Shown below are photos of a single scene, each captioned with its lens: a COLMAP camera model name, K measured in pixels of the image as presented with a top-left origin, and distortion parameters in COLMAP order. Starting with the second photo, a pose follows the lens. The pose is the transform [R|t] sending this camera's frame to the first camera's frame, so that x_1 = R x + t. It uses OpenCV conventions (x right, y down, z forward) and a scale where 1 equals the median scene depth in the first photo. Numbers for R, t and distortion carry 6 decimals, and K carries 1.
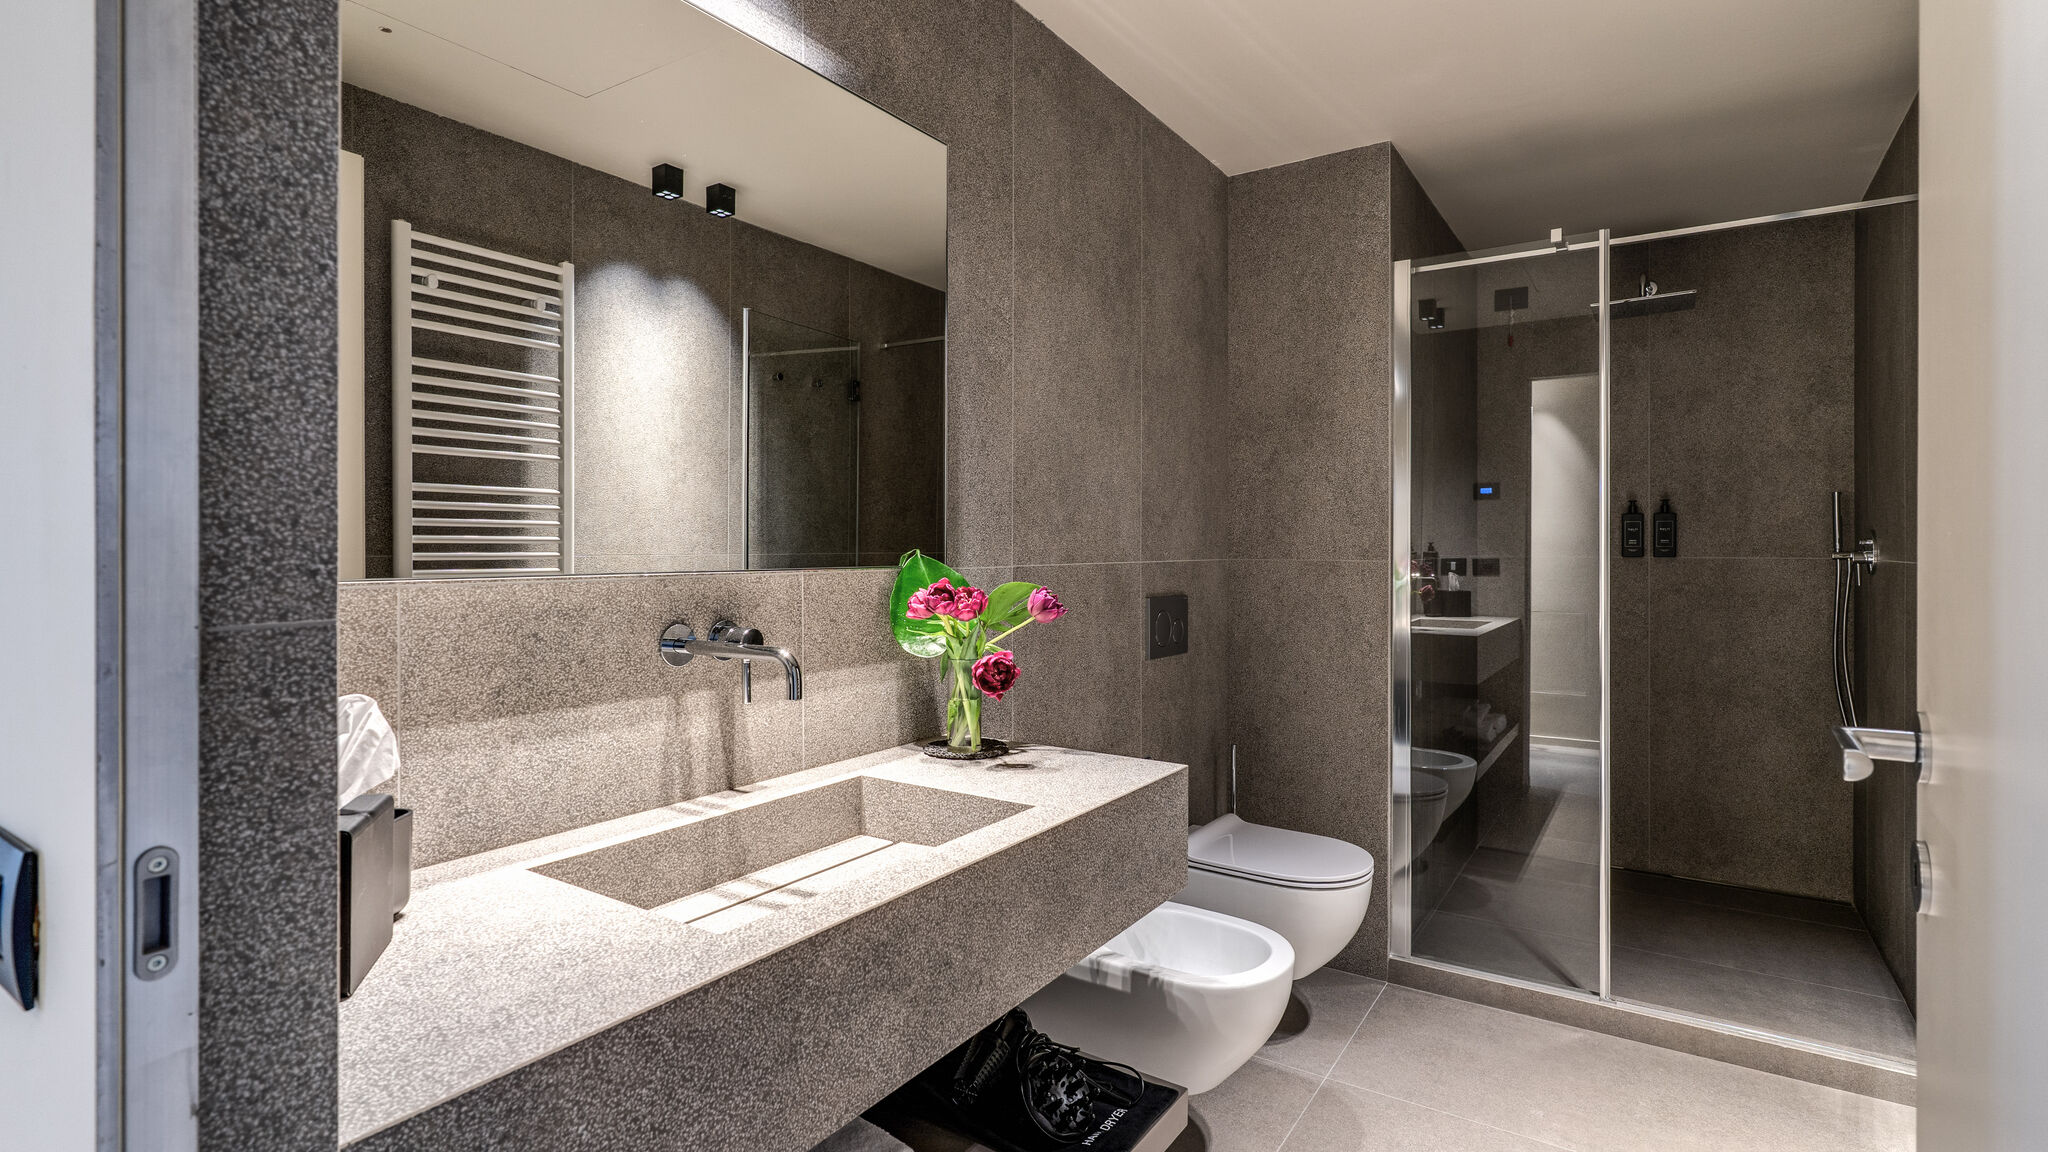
lens RADIAL K [[991.4, 0, 1019.5], [0, 991.4, 544.2], [0, 0, 1]] dist [0.003517, 0.000454]
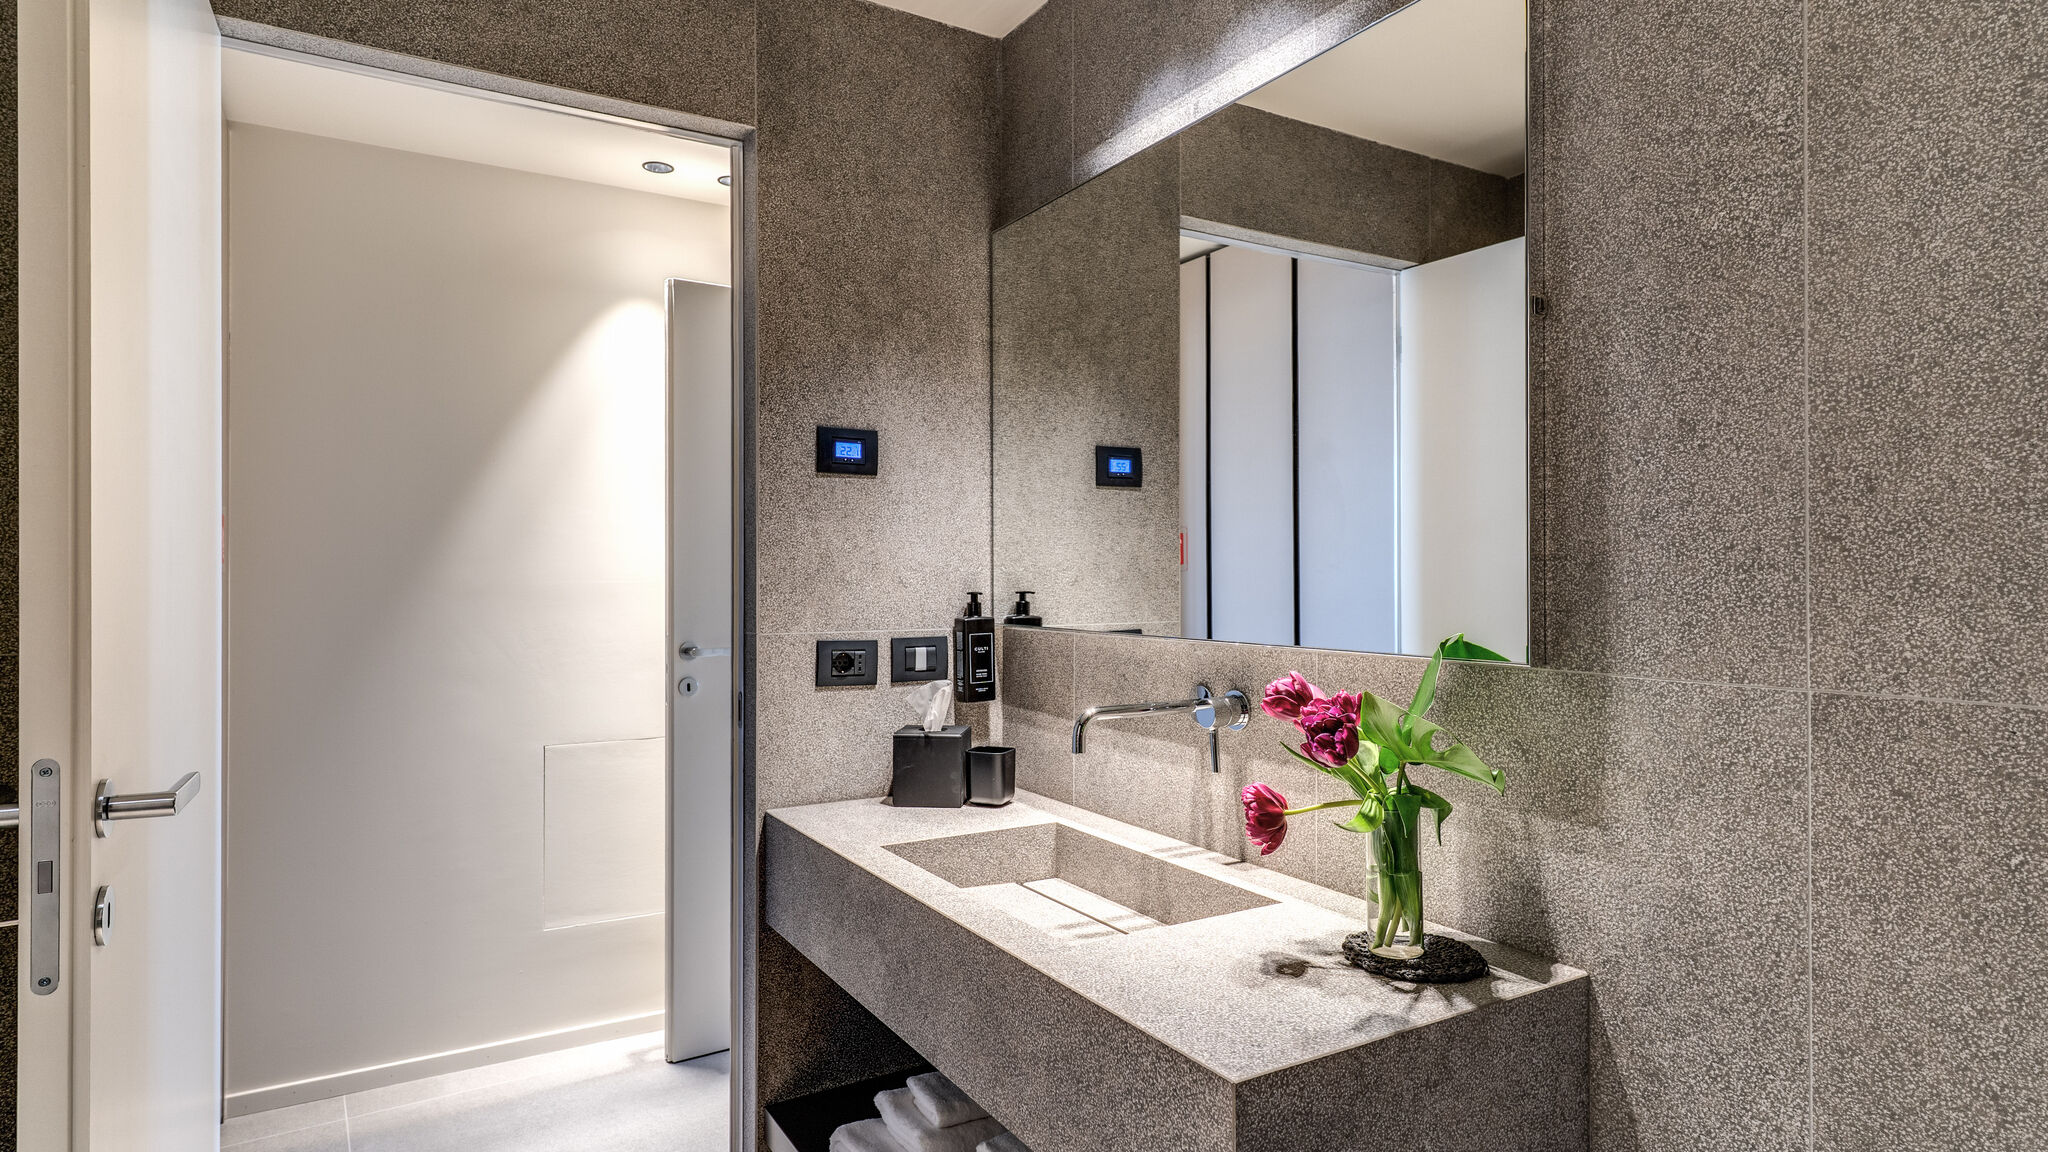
lens RADIAL K [[1103.8, 0, 1007.2], [0, 1103.8, 565.2], [0, 0, 1]] dist [0.000101, 0.000559]
pose [[-0.440831, -0.010165, -0.897532, 0.521740], [0.001640, 0.999925, -0.012130, -0.023811], [0.897589, -0.006819, -0.440781, 0.821757]]
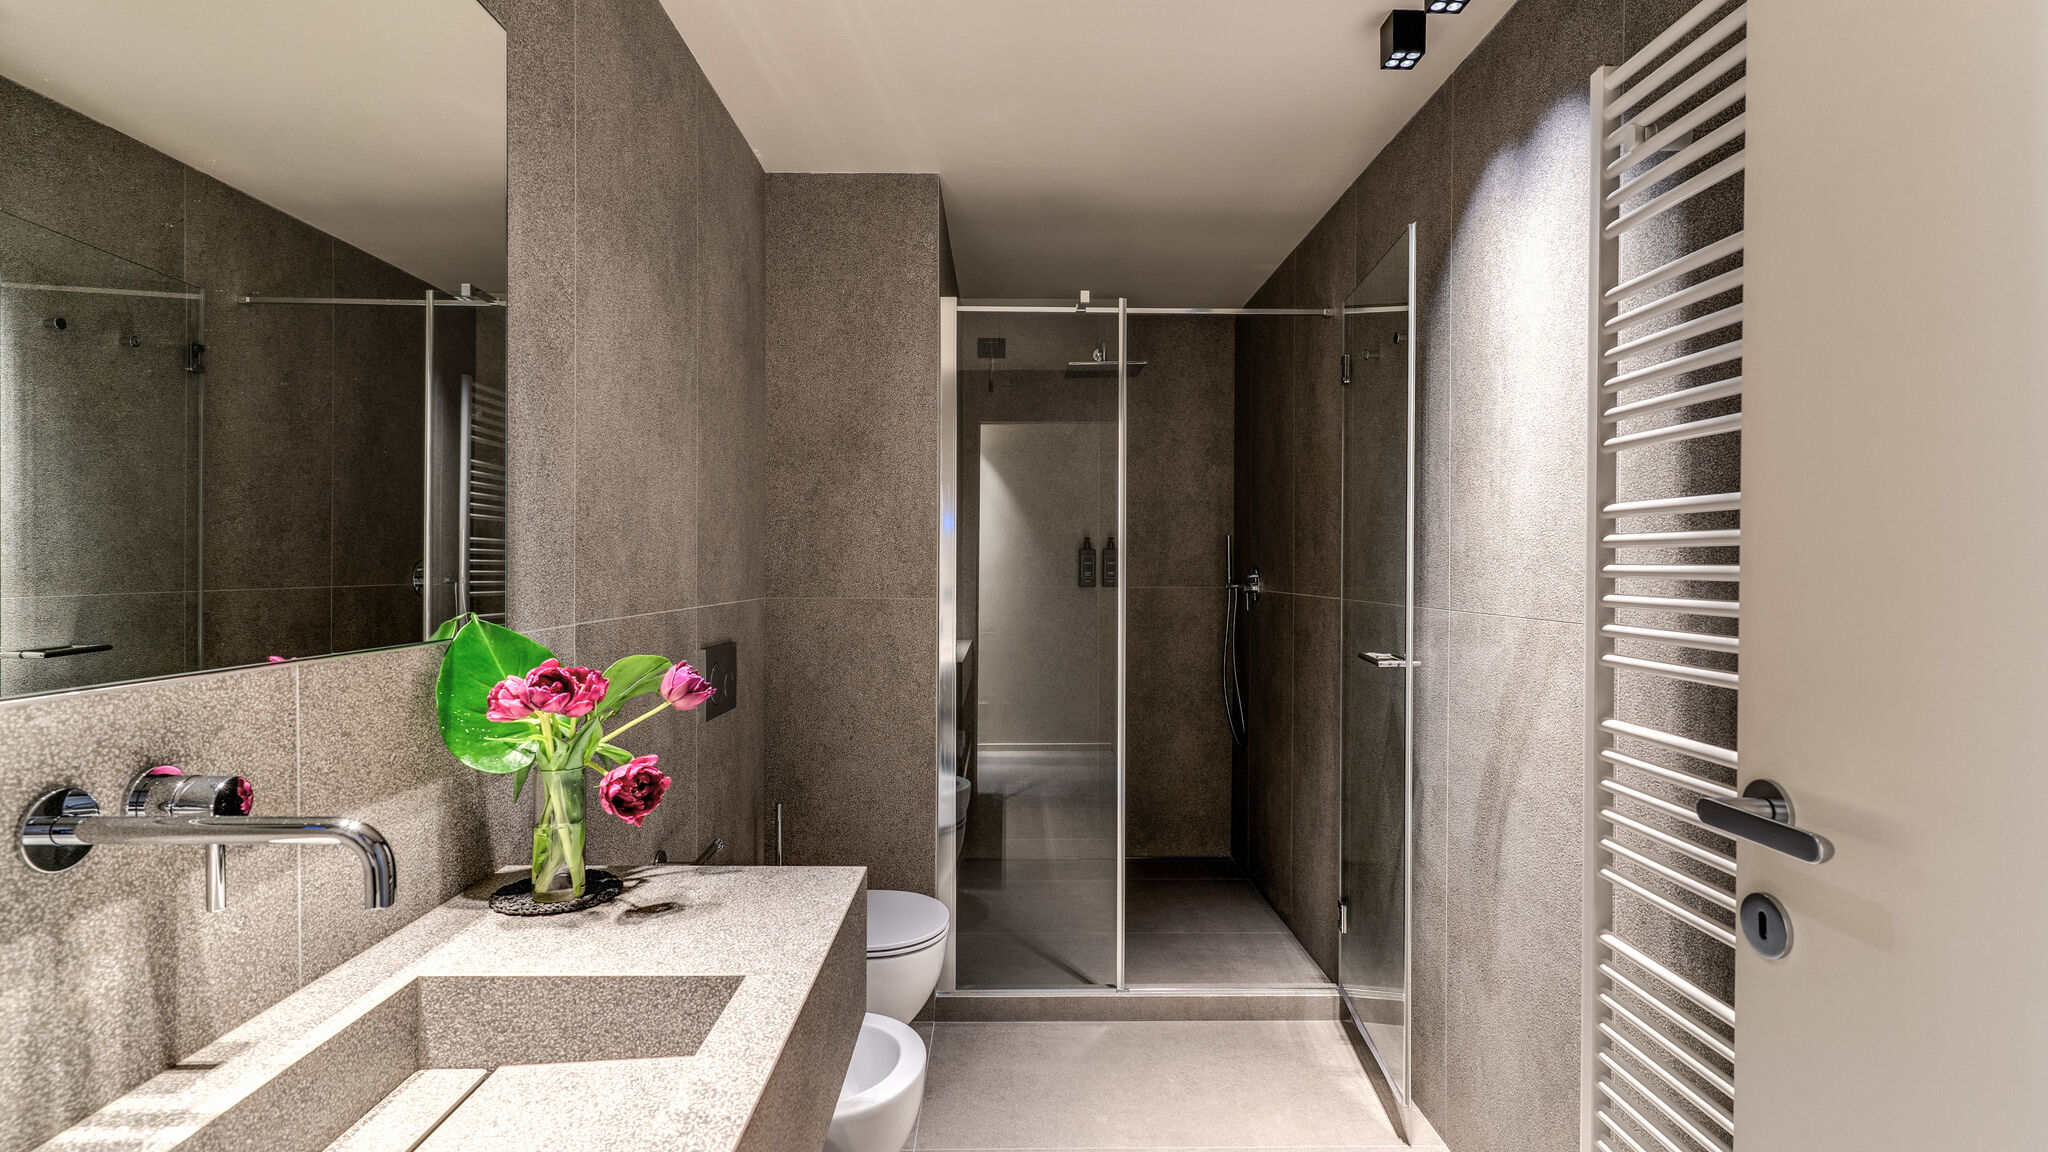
lens RADIAL K [[974.1, 0, 1022.5], [0, 974.1, 573.8], [0, 0, 1]] dist [0.002766, -0.000186]
pose [[0.823993, -0.002848, 0.566593, -0.133212], [-0.004422, 0.999925, 0.011457, -0.024001], [-0.566583, -0.011946, 0.823918, 0.181796]]
